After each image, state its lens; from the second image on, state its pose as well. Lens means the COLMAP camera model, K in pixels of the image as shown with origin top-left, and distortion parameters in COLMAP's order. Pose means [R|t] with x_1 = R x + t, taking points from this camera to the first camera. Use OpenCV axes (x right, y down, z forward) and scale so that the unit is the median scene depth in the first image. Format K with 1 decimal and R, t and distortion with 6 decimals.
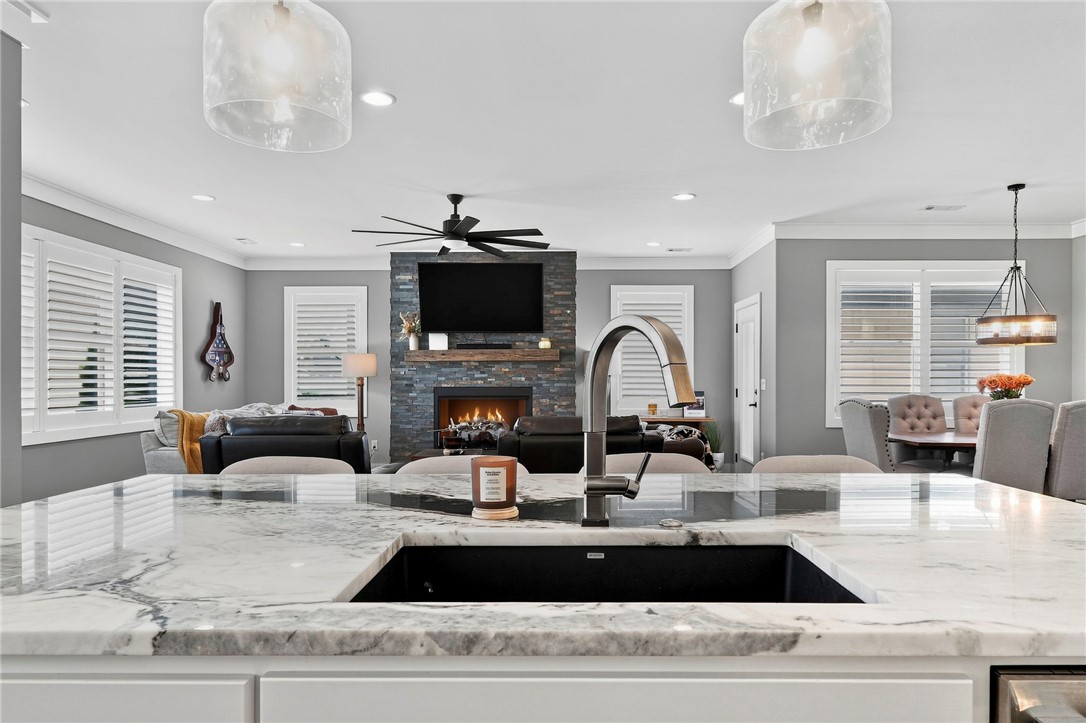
lens RADIAL K [[717.3, 0, 545.4], [0, 717.3, 364.8], [0, 0, 1]] dist [0.035007, -0.000853]
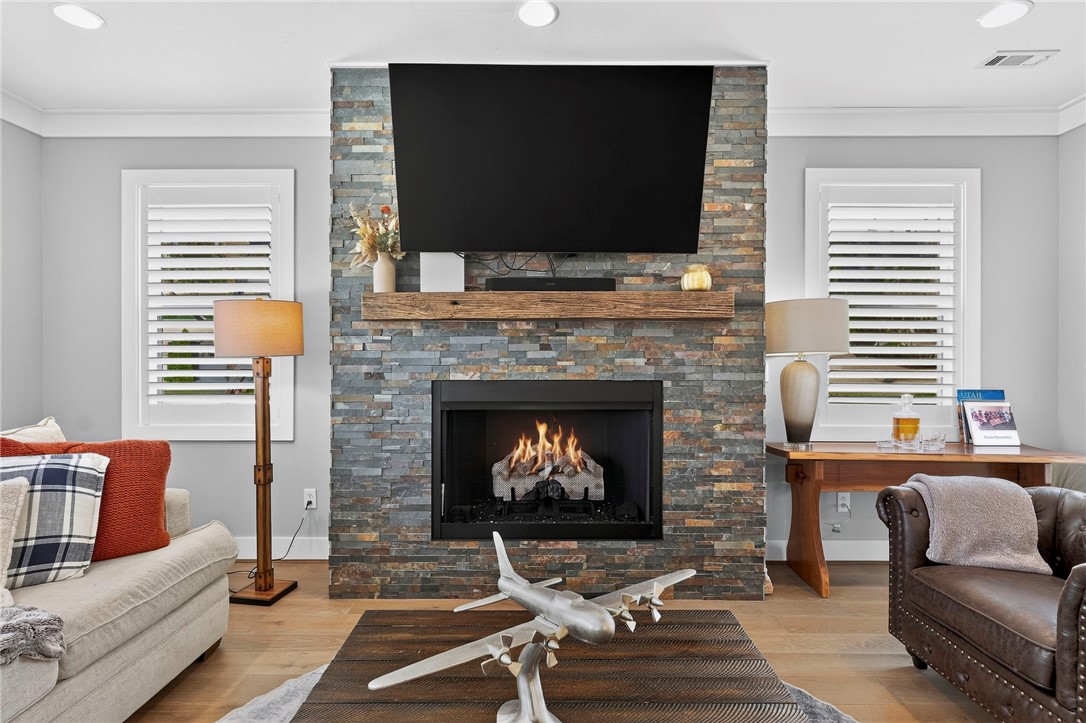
lens RADIAL K [[516.3, 0, 545.2], [0, 516.3, 365.8], [0, 0, 1]] dist [-0.004575, 0.001198]
pose [[0.998161, 0.003501, 0.060521, -0.106670], [-0.004764, 0.999774, 0.020733, 0.015731], [-0.060435, -0.020983, 0.997952, 0.690740]]
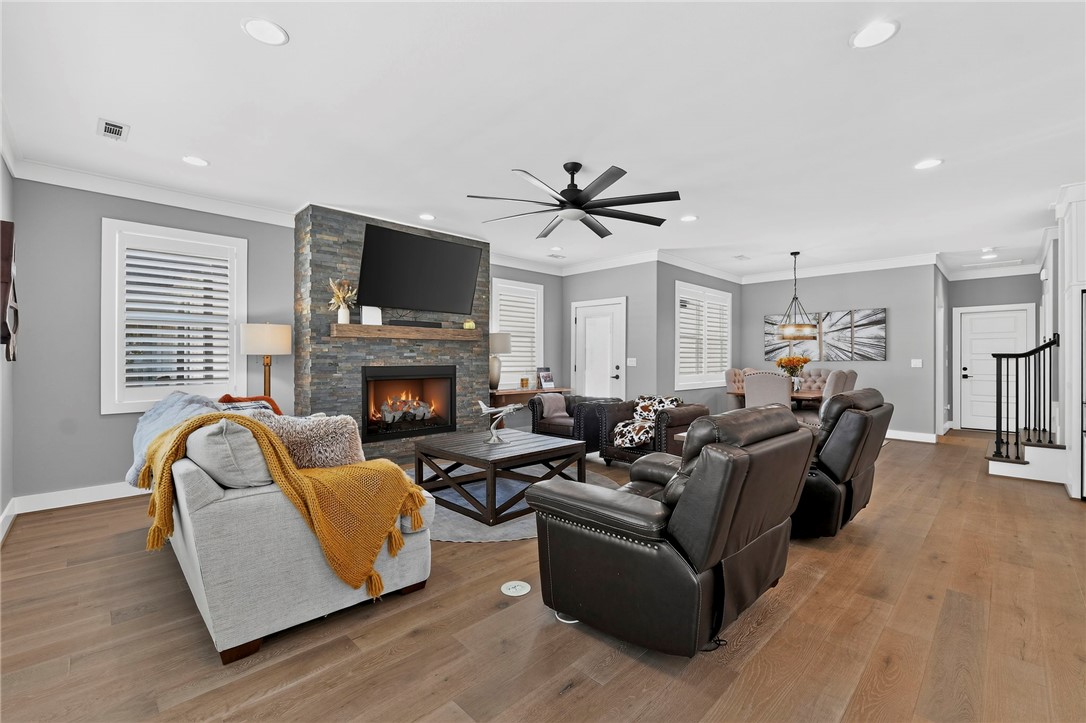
lens RADIAL K [[475.0, 0, 524.9], [0, 475.0, 352.7], [0, 0, 1]] dist [0.001010, -0.000098]
pose [[0.683728, 0.010844, 0.729656, -0.452205], [-0.018629, 0.999823, 0.002597, 0.008607], [-0.729499, -0.015368, 0.683809, 0.449705]]
